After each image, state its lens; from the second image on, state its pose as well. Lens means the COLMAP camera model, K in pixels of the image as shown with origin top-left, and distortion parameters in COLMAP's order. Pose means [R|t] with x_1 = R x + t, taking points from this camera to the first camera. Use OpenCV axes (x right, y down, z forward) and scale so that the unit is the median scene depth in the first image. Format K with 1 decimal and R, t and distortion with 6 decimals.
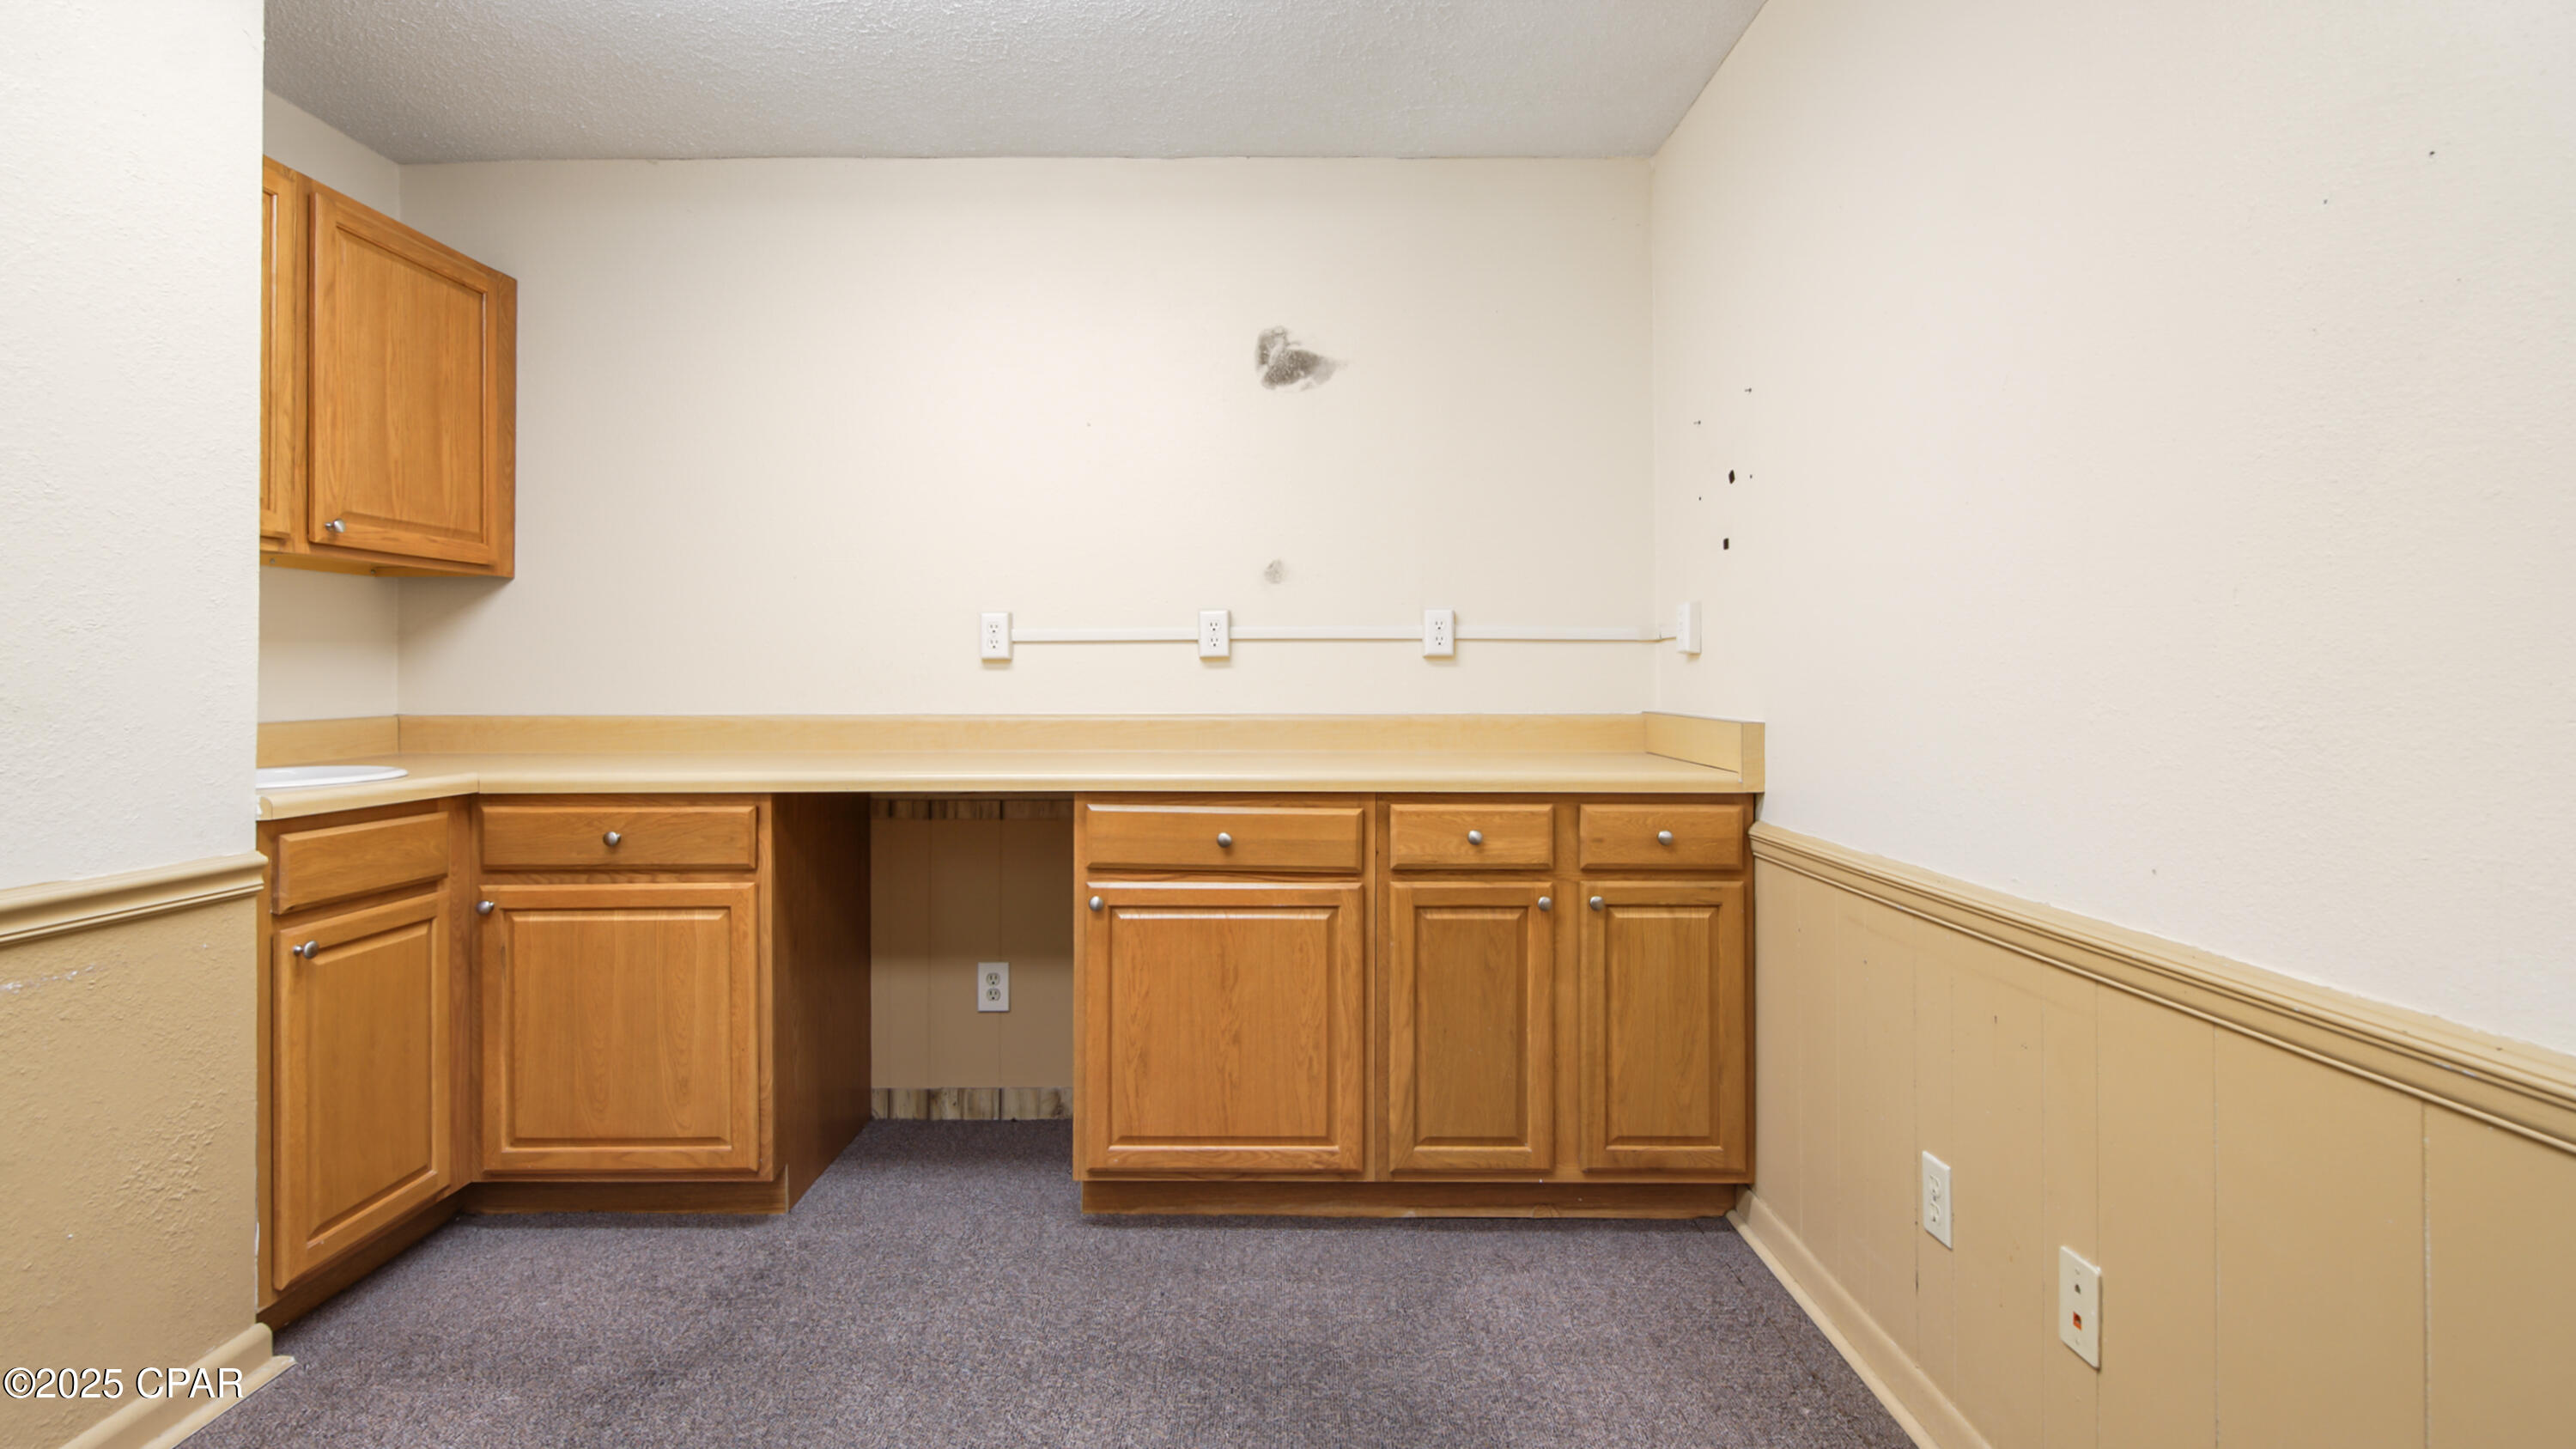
lens RADIAL K [[1105.8, 0, 1281.5], [0, 1105.8, 697.6], [0, 0, 1]] dist [0.000944, -0.000329]
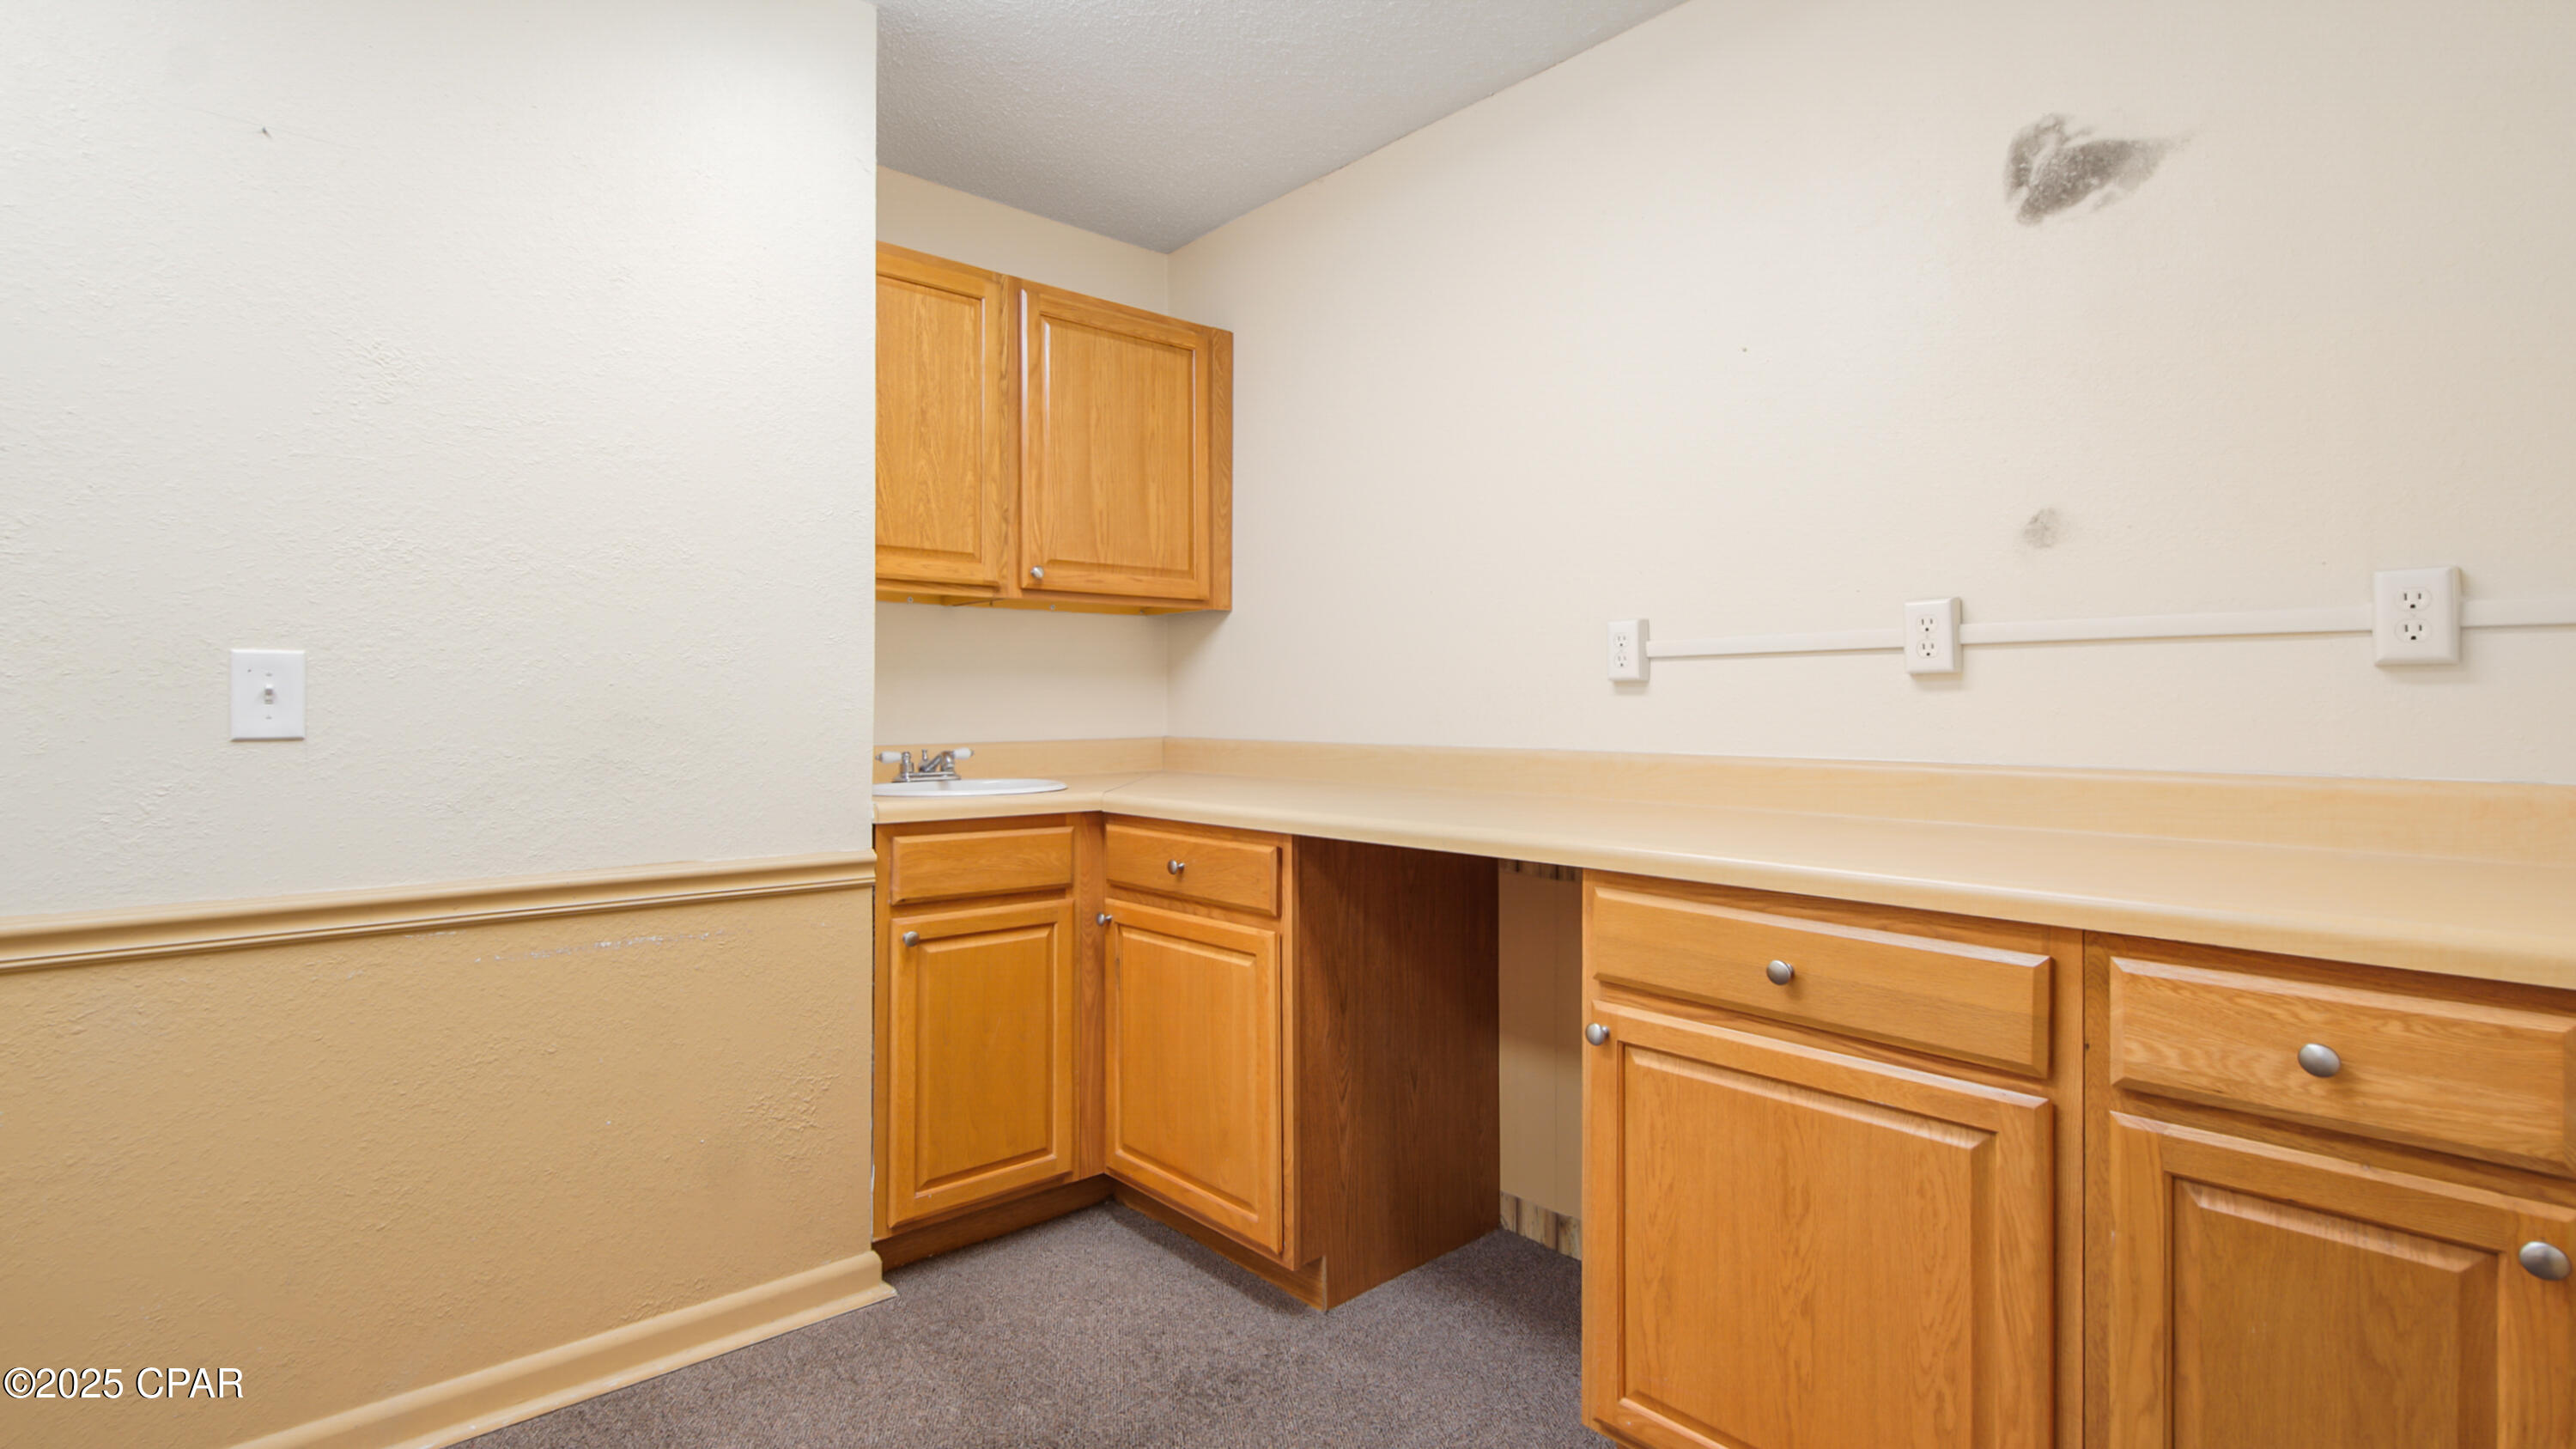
lens RADIAL K [[1169.8, 0, 1293.5], [0, 1169.8, 710.3], [0, 0, 1]] dist [0.003678, -0.002275]
pose [[0.692473, 0.005062, -0.721427, 0.219811], [-0.015971, 0.999838, -0.008315, -0.004996], [0.721267, 0.017280, 0.692441, 0.351865]]
